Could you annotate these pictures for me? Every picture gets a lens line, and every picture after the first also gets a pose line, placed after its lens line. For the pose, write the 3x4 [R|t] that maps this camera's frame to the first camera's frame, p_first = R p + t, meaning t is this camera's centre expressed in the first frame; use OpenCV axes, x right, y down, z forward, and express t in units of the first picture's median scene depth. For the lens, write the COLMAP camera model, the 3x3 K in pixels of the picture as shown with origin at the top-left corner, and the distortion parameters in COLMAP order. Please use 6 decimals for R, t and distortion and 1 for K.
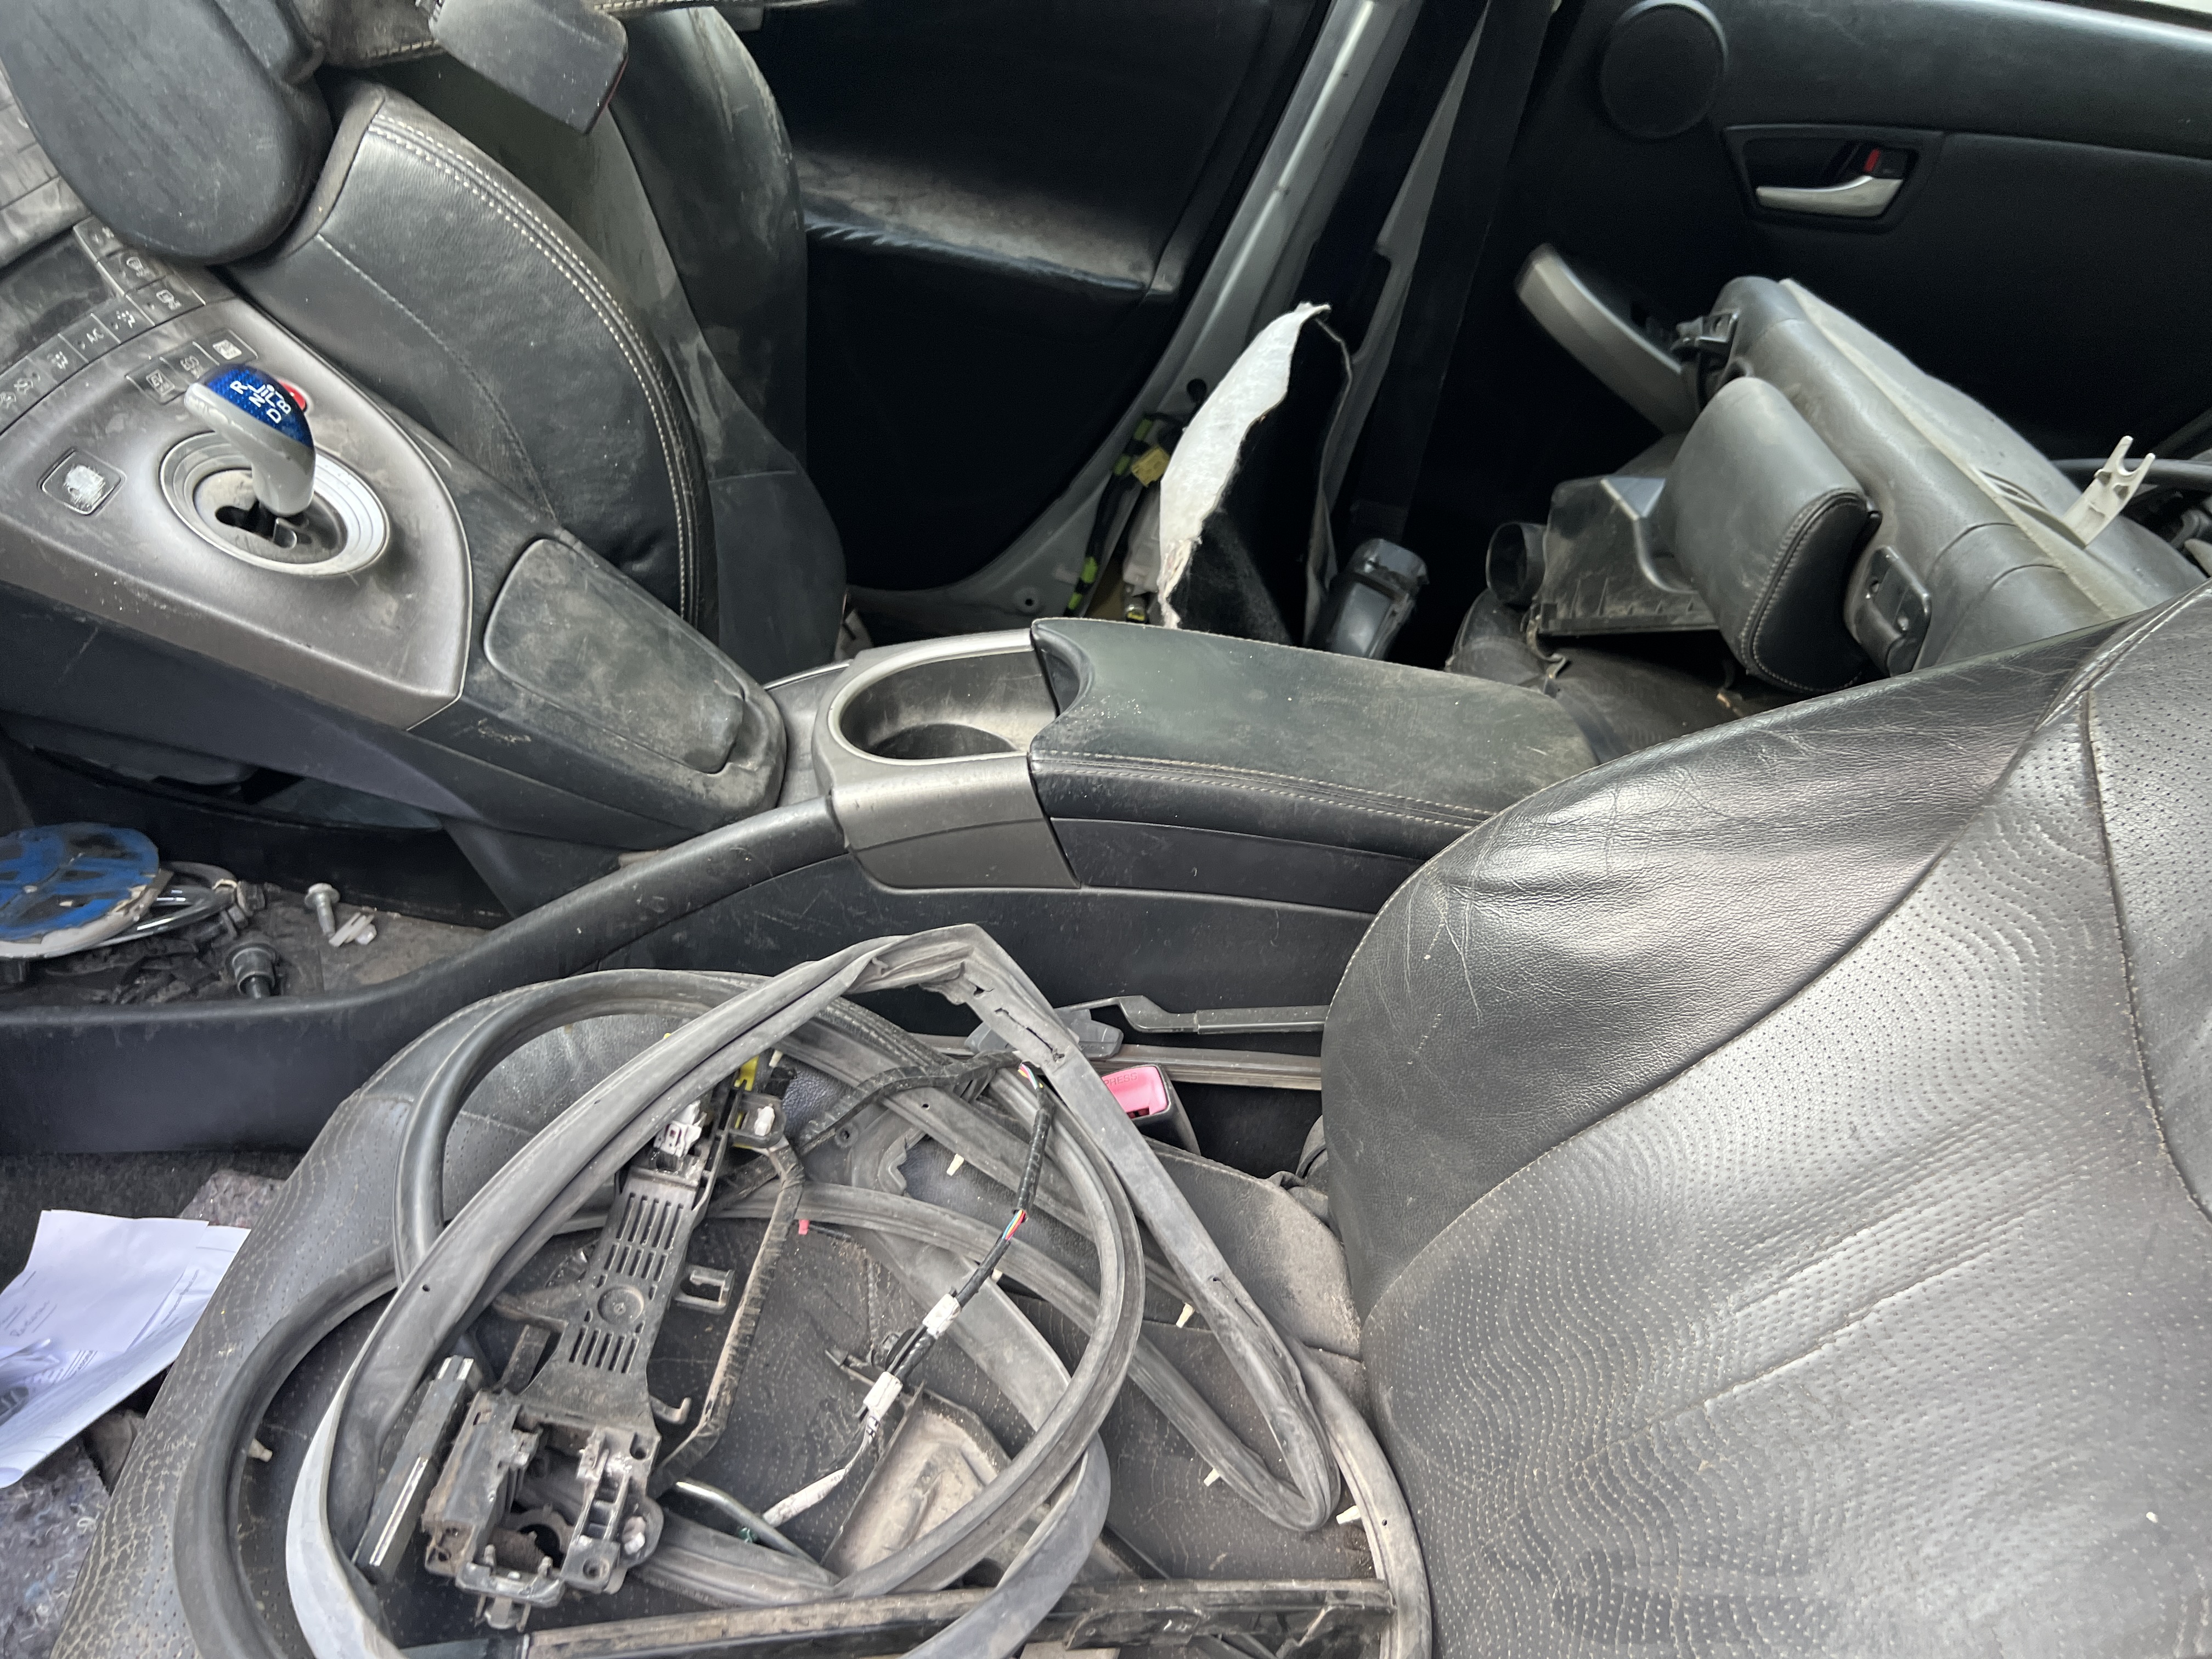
lens RADIAL K [[1686.6, 0, 1144.7], [0, 1686.6, 830.8], [0, 0, 1]] dist [0.033705, -0.051003]
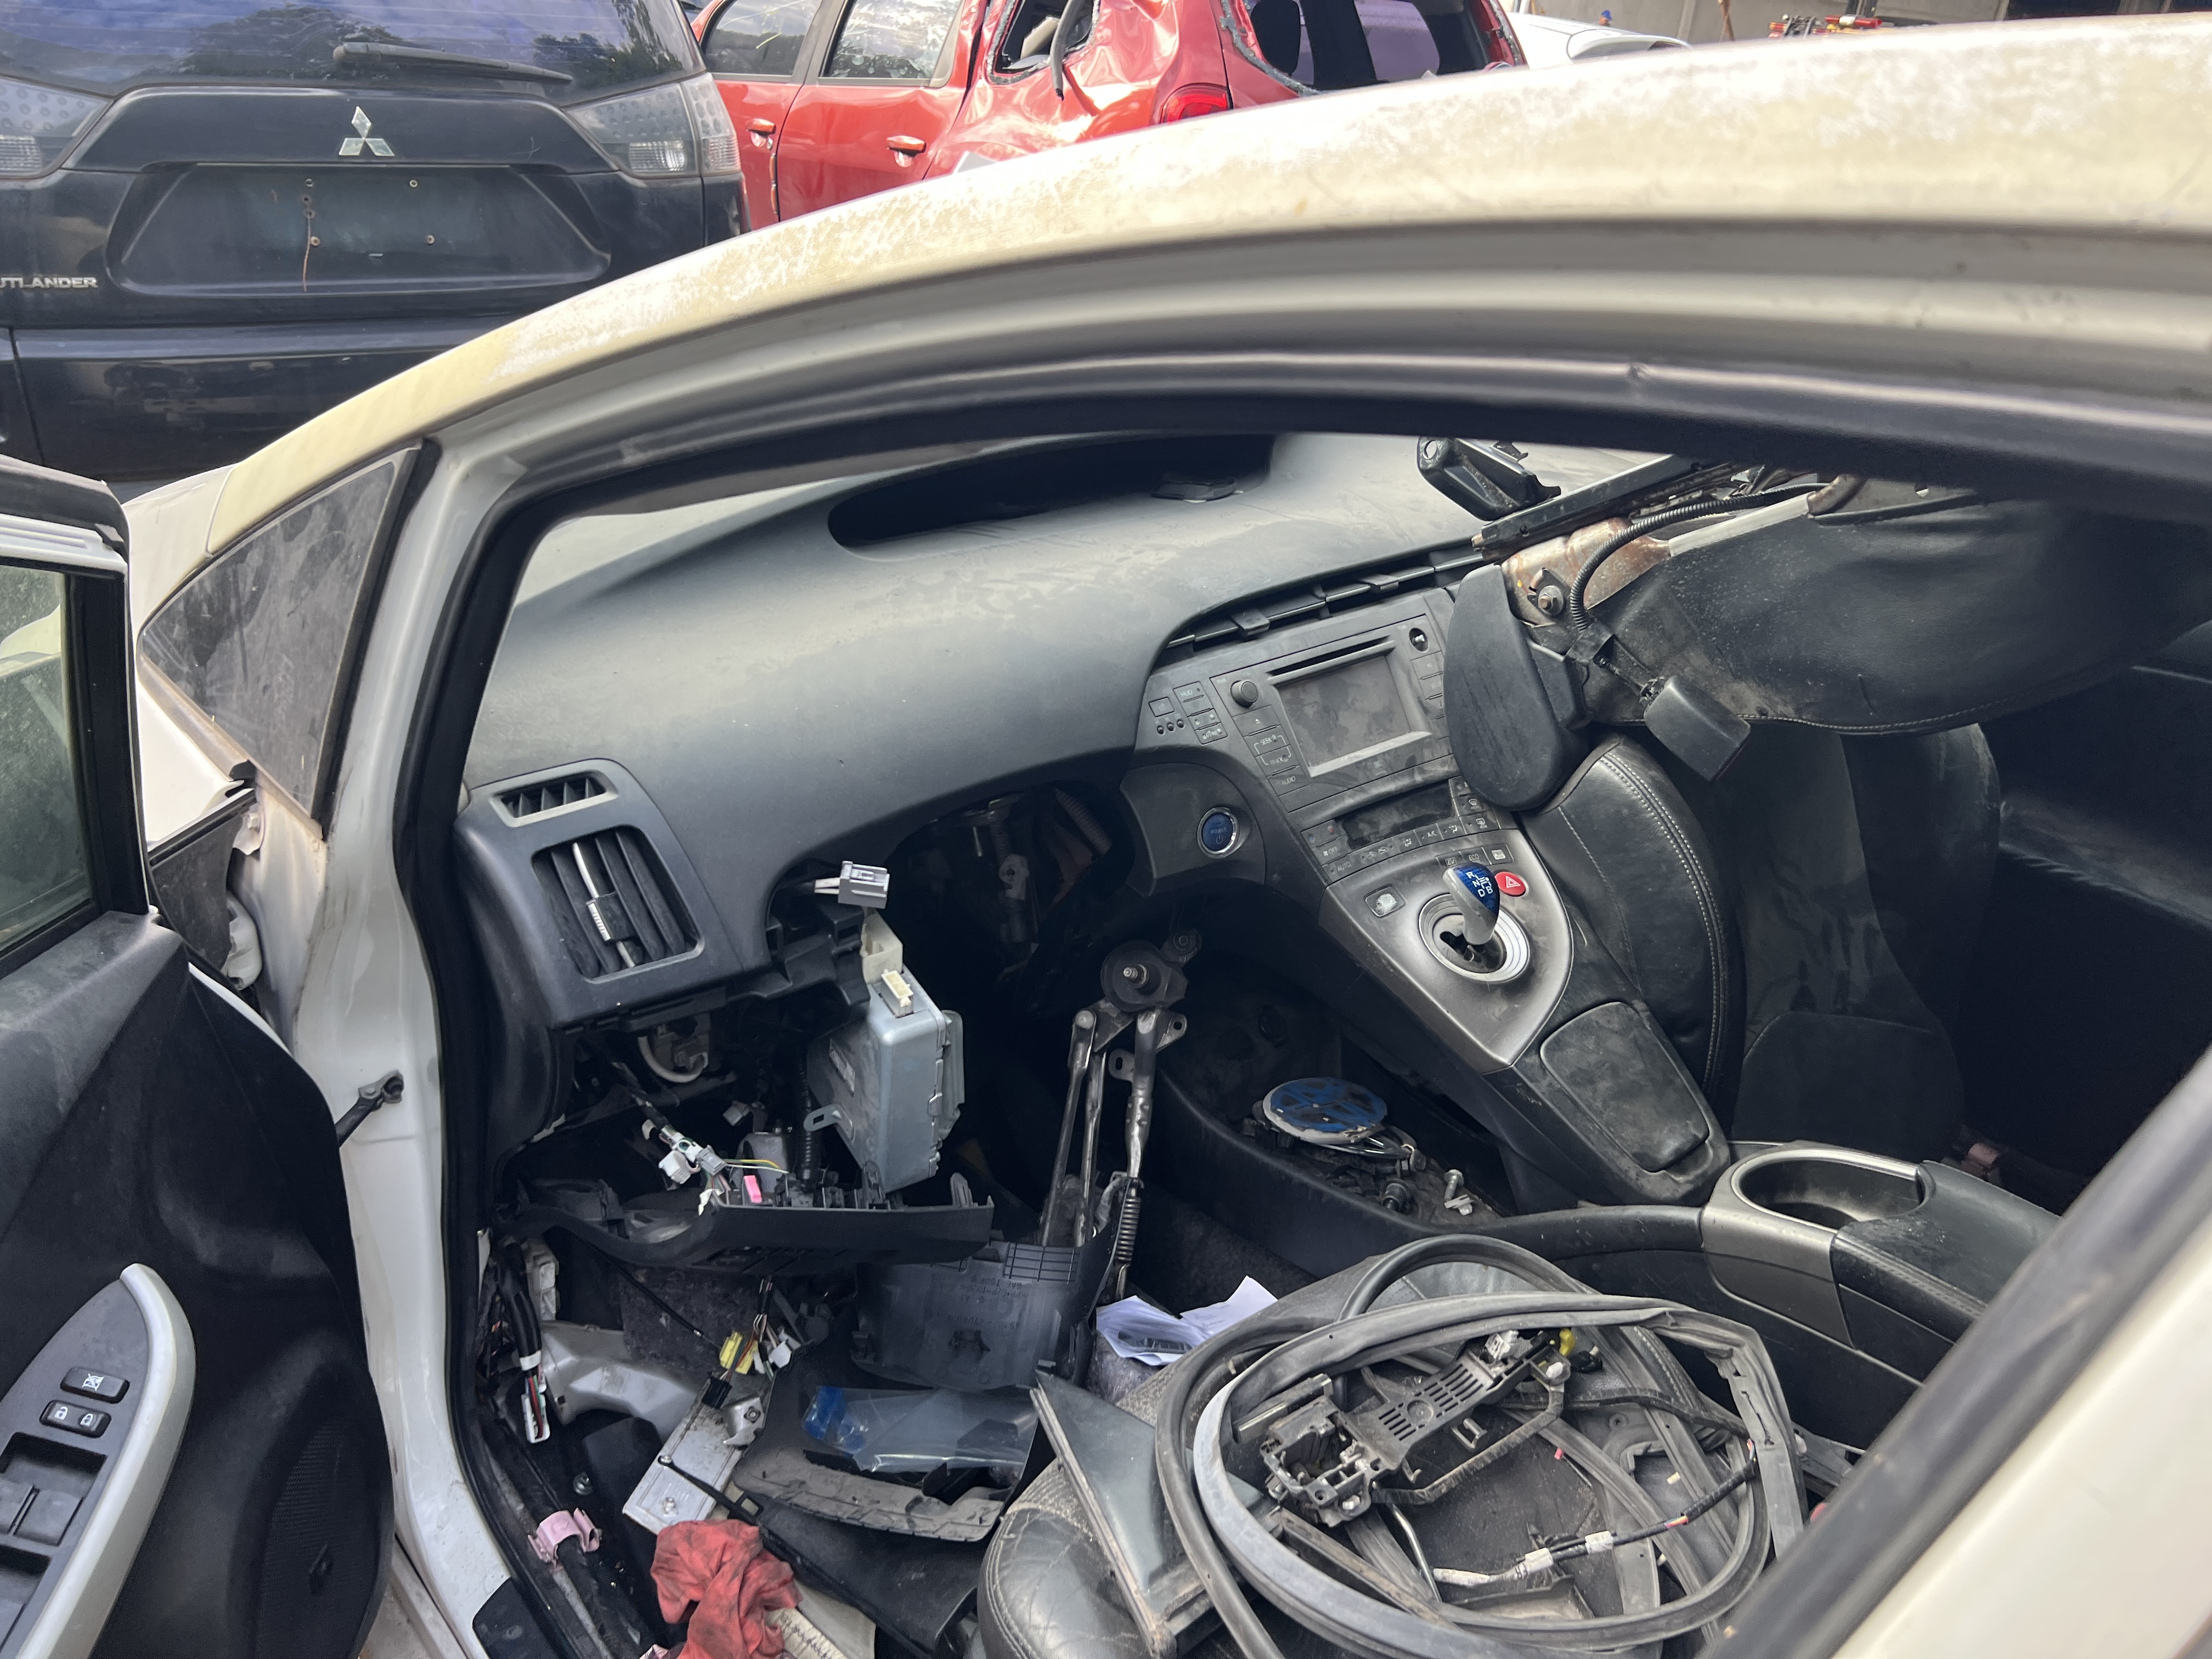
lens RADIAL K [[1982.6, 0, 1144.3], [0, 1982.6, 825.1], [0, 0, 1]] dist [0.116390, -0.185263]
pose [[0.619162, 0.197517, -0.760017, 0.852751], [-0.407165, 0.908333, -0.095642, 0.044416], [0.671458, 0.368670, 0.642827, -0.642705]]
